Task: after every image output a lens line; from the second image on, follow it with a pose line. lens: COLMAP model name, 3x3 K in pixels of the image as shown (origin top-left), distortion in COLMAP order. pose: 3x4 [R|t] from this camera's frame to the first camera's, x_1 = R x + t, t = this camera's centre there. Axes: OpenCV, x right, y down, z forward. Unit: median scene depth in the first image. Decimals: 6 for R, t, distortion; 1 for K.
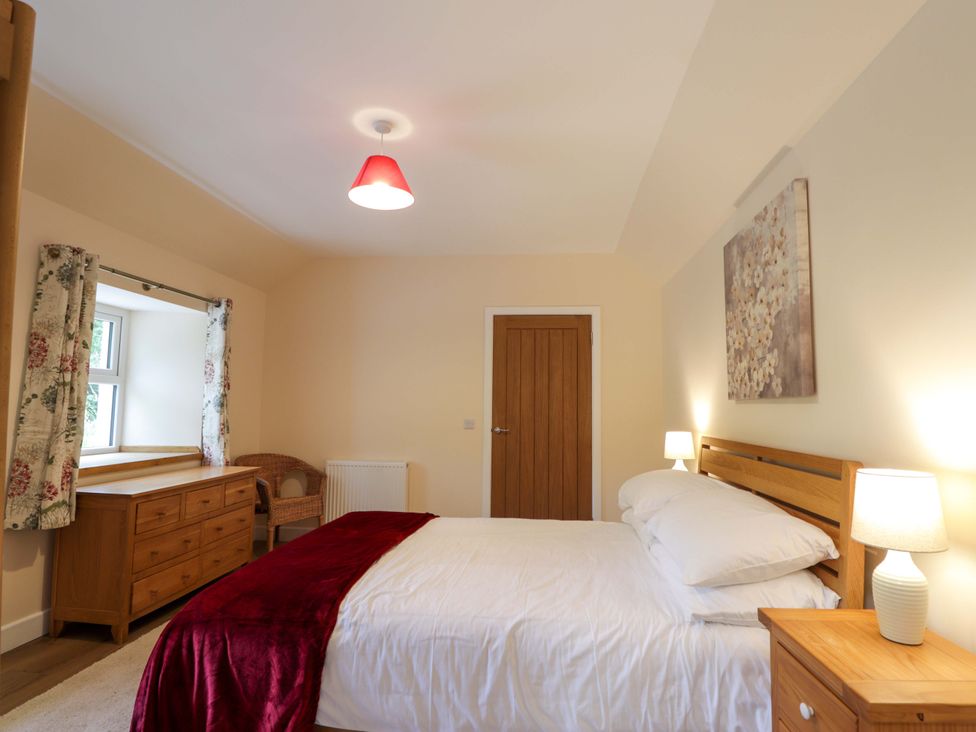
lens RADIAL K [[511.2, 0, 488.0], [0, 511.2, 366.0], [0, 0, 1]] dist [0.004746, -0.012658]
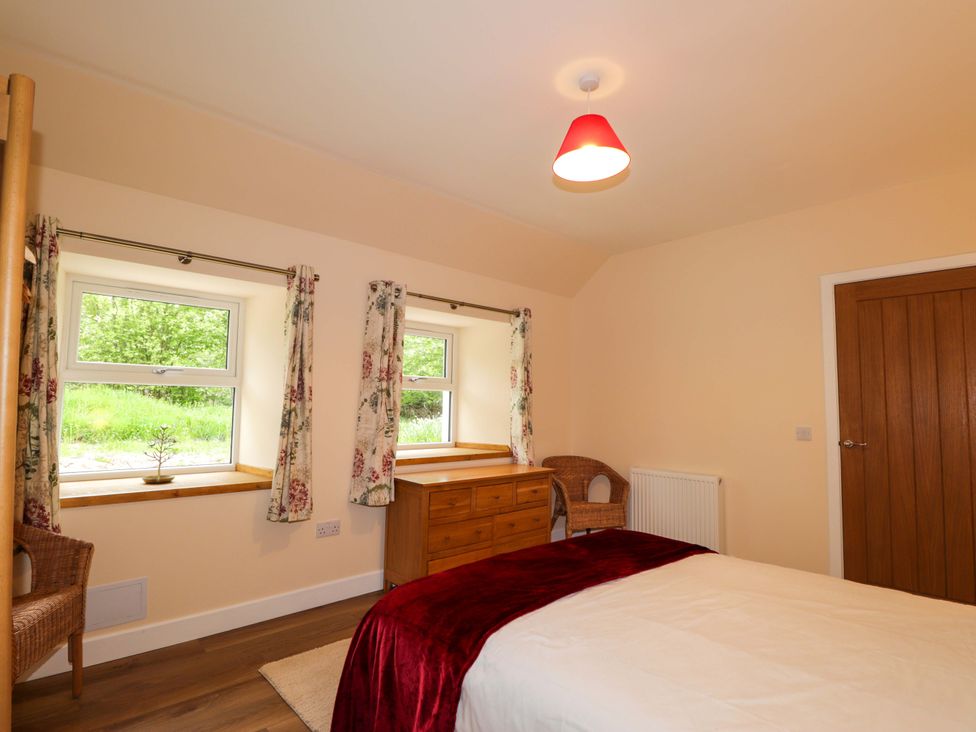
lens RADIAL K [[511.2, 0, 488.0], [0, 511.2, 366.0], [0, 0, 1]] dist [0.004746, -0.012658]
pose [[0.754806, -0.051694, -0.653908, 0.183745], [0.046641, 0.998596, -0.025106, 0.018127], [0.654288, -0.011548, 0.756157, 0.212029]]
